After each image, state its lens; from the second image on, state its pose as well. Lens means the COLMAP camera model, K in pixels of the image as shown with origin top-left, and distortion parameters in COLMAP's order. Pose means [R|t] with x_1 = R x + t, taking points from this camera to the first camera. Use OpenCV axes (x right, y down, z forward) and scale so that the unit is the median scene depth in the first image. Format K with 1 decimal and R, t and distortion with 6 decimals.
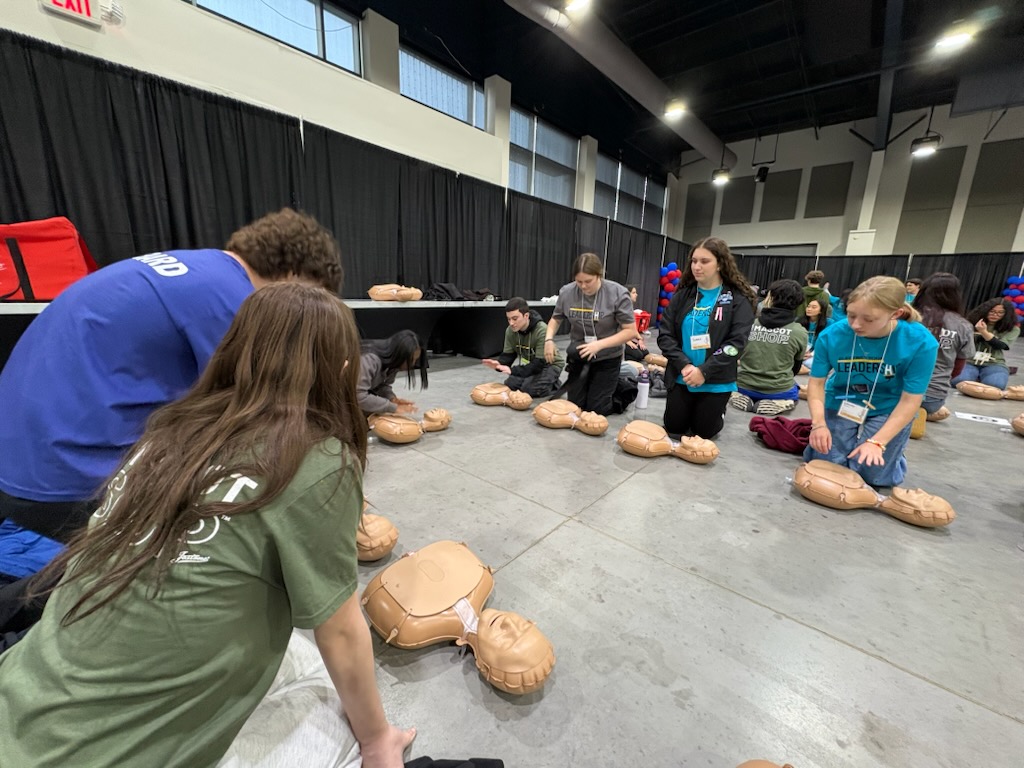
lens RADIAL K [[404.8, 0, 512.4], [0, 404.8, 383.0], [0, 0, 1]] dist [-0.003718, 0.000074]
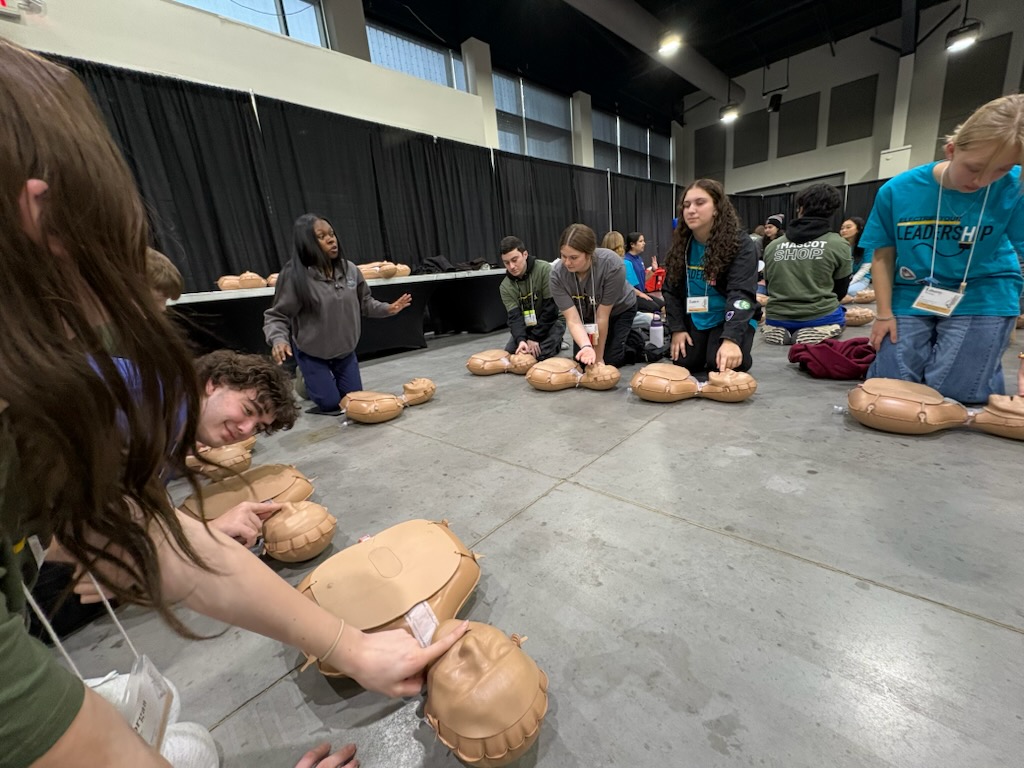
lens RADIAL K [[404.8, 0, 511.6], [0, 404.8, 382.0], [0, 0, 1]] dist [-0.003718, 0.000074]
pose [[0.990687, -0.118070, -0.067814, 0.056281], [0.120212, 0.992341, 0.028415, 0.052680], [0.063940, -0.036302, 0.997293, 0.104395]]
